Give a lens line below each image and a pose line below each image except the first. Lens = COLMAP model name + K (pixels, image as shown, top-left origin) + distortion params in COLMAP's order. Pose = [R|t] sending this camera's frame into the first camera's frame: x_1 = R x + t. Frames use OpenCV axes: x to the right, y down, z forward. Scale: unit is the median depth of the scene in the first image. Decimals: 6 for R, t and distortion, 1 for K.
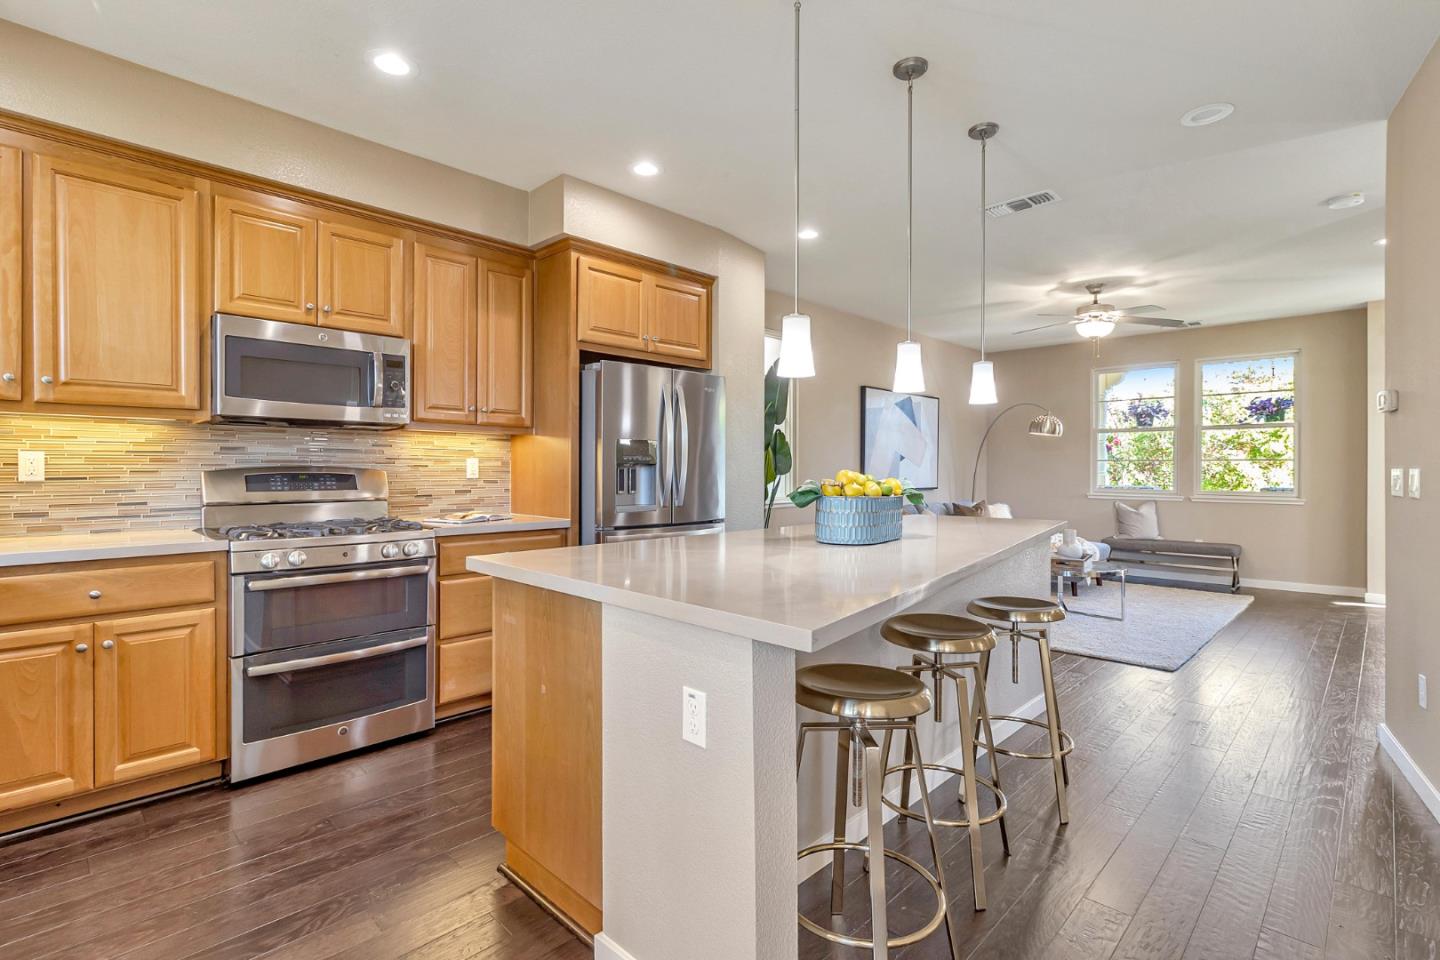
lens RADIAL K [[671.0, 0, 725.4], [0, 671.0, 473.2], [0, 0, 1]] dist [-0.006027, 0.002539]
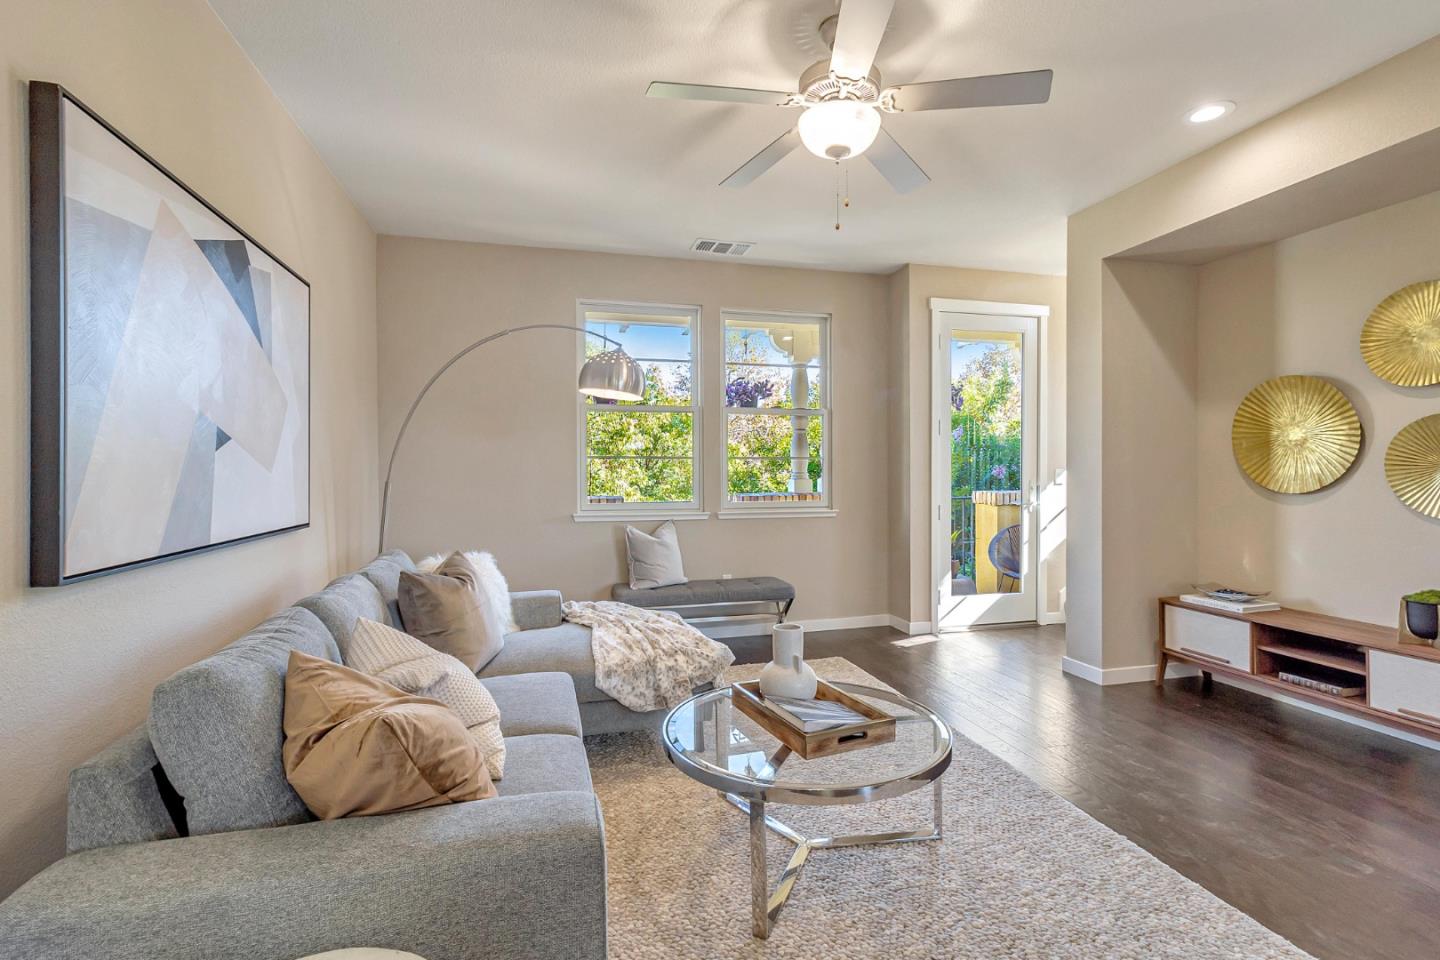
lens RADIAL K [[671.0, 0, 725.0], [0, 671.0, 470.4], [0, 0, 1]] dist [-0.006027, 0.002539]
pose [[0.504411, -0.005636, 0.863445, 0.225027], [0.009786, 0.999952, 0.000810, -0.012126], [-0.863408, 0.008041, 0.504442, 1.226751]]
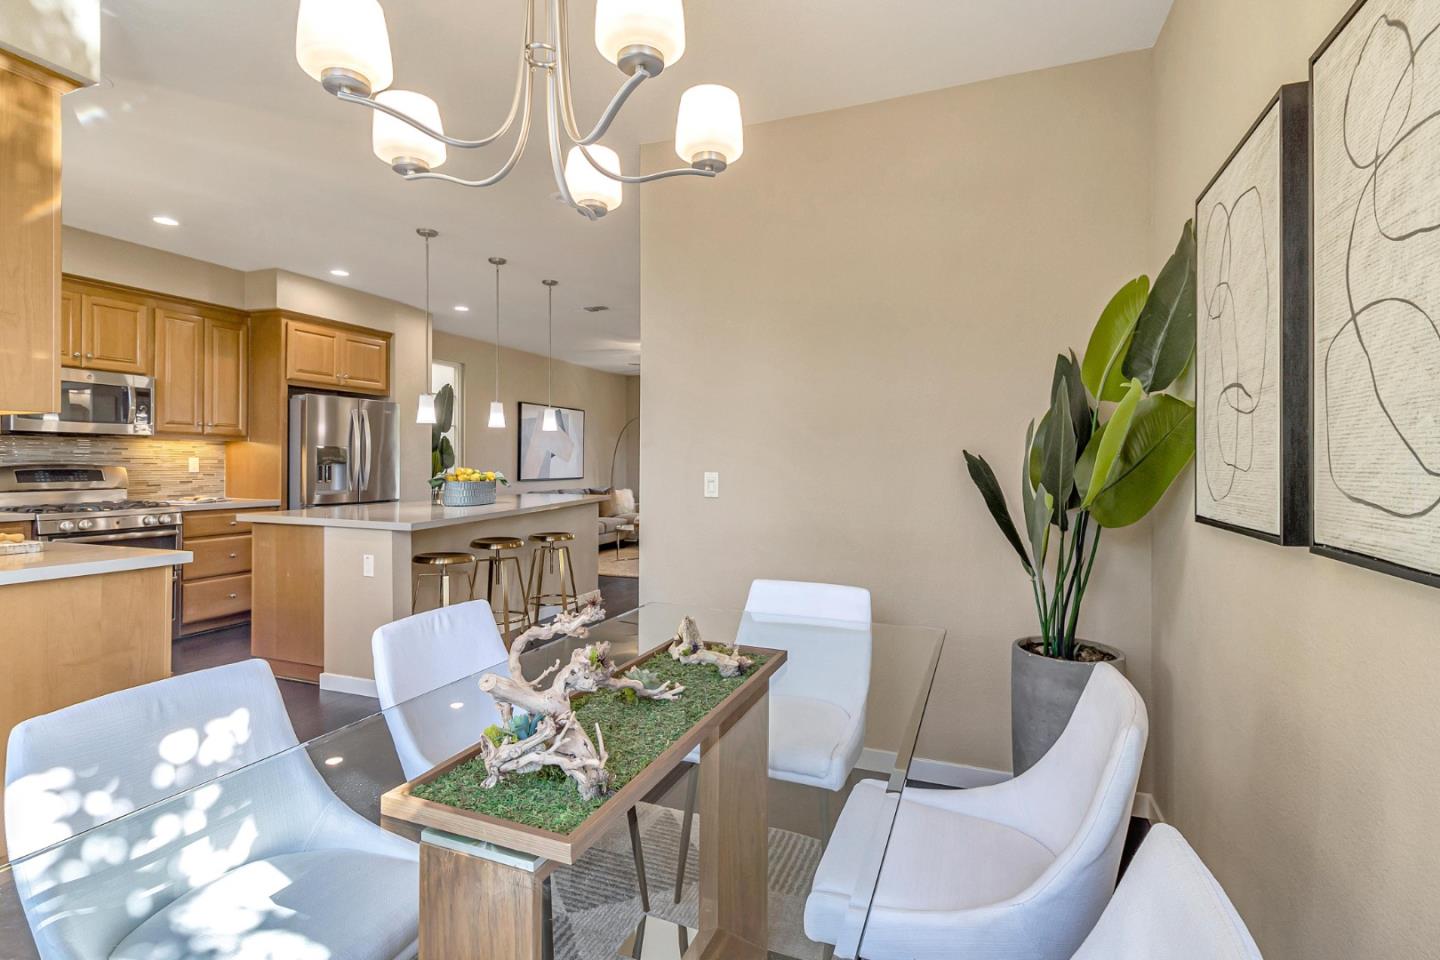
lens RADIAL K [[671.0, 0, 721.5], [0, 671.0, 462.9], [0, 0, 1]] dist [-0.006027, 0.002539]
pose [[0.913945, 0.002186, 0.405831, 0.051906], [-0.001583, 0.999997, -0.001822, -0.010595], [-0.405834, 0.001023, 0.913946, -0.671006]]
